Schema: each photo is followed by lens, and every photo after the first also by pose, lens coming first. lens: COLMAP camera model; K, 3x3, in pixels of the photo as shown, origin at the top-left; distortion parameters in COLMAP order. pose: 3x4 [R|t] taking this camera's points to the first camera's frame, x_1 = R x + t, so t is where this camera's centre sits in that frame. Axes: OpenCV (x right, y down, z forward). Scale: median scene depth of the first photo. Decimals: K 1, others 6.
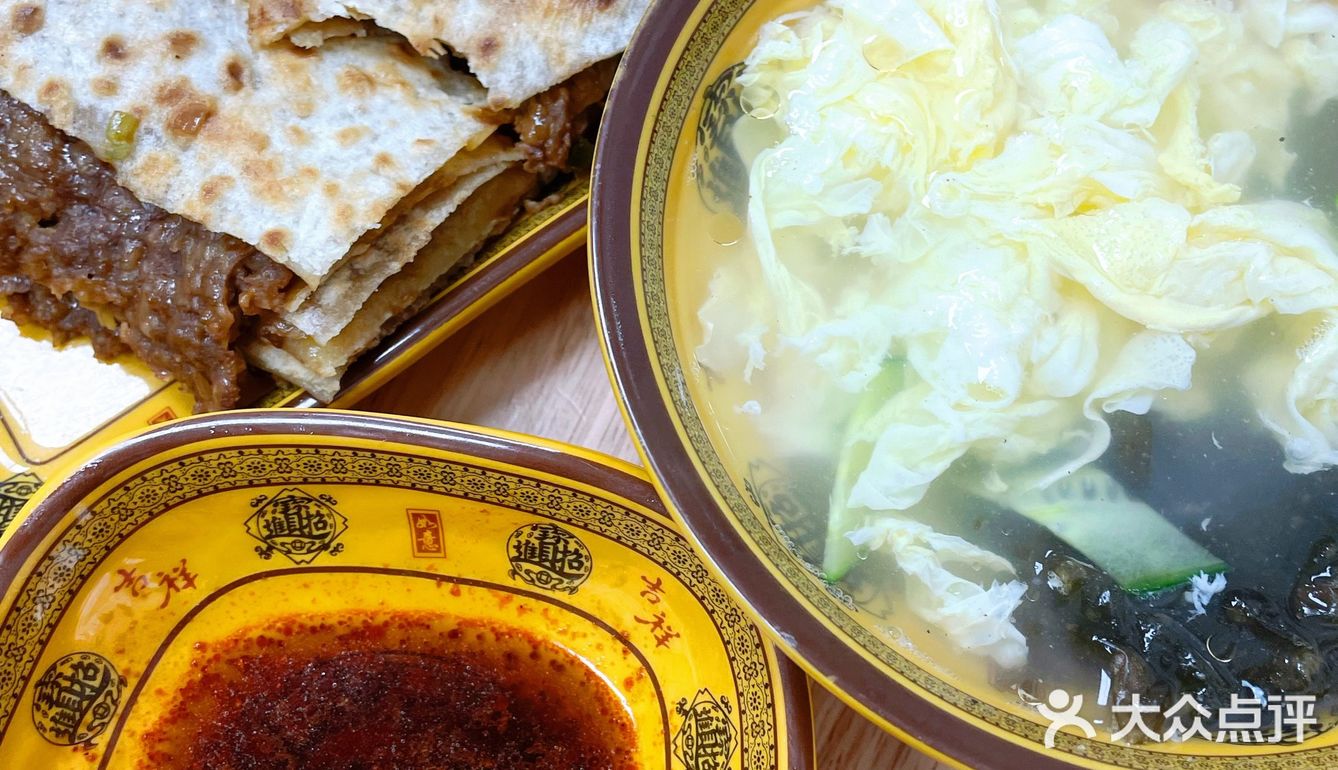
lens RADIAL K [[1544.3, 0, 671.0], [0, 1544.3, 385.4], [0, 0, 1]] dist [0.056795, 0.000000]
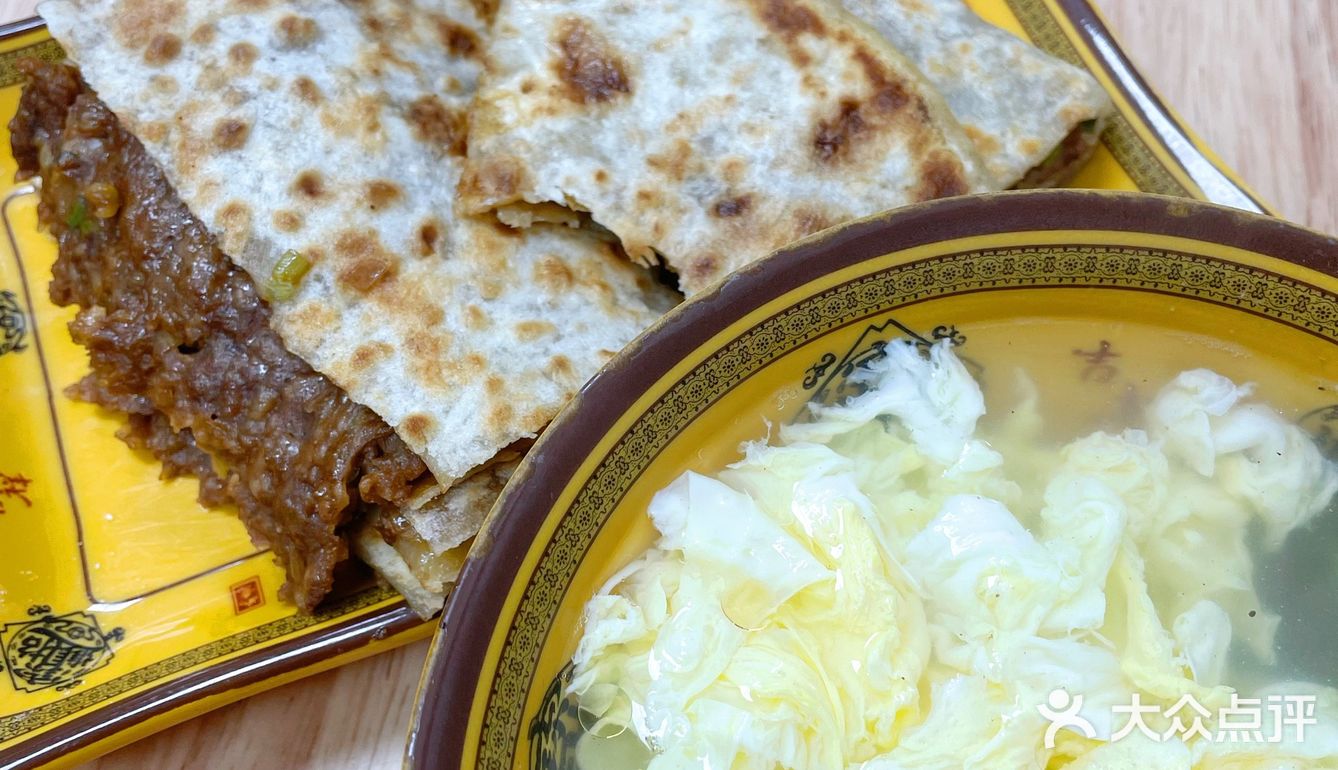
lens RADIAL K [[1544.3, 0, 669.6], [0, 1544.3, 382.4], [0, 0, 1]] dist [0.056795, 0.000000]
pose [[0.965143, 0.232097, -0.120952, -0.015069], [-0.246481, 0.961456, -0.121855, -0.044726], [0.088008, 0.147420, 0.985151, 0.136078]]
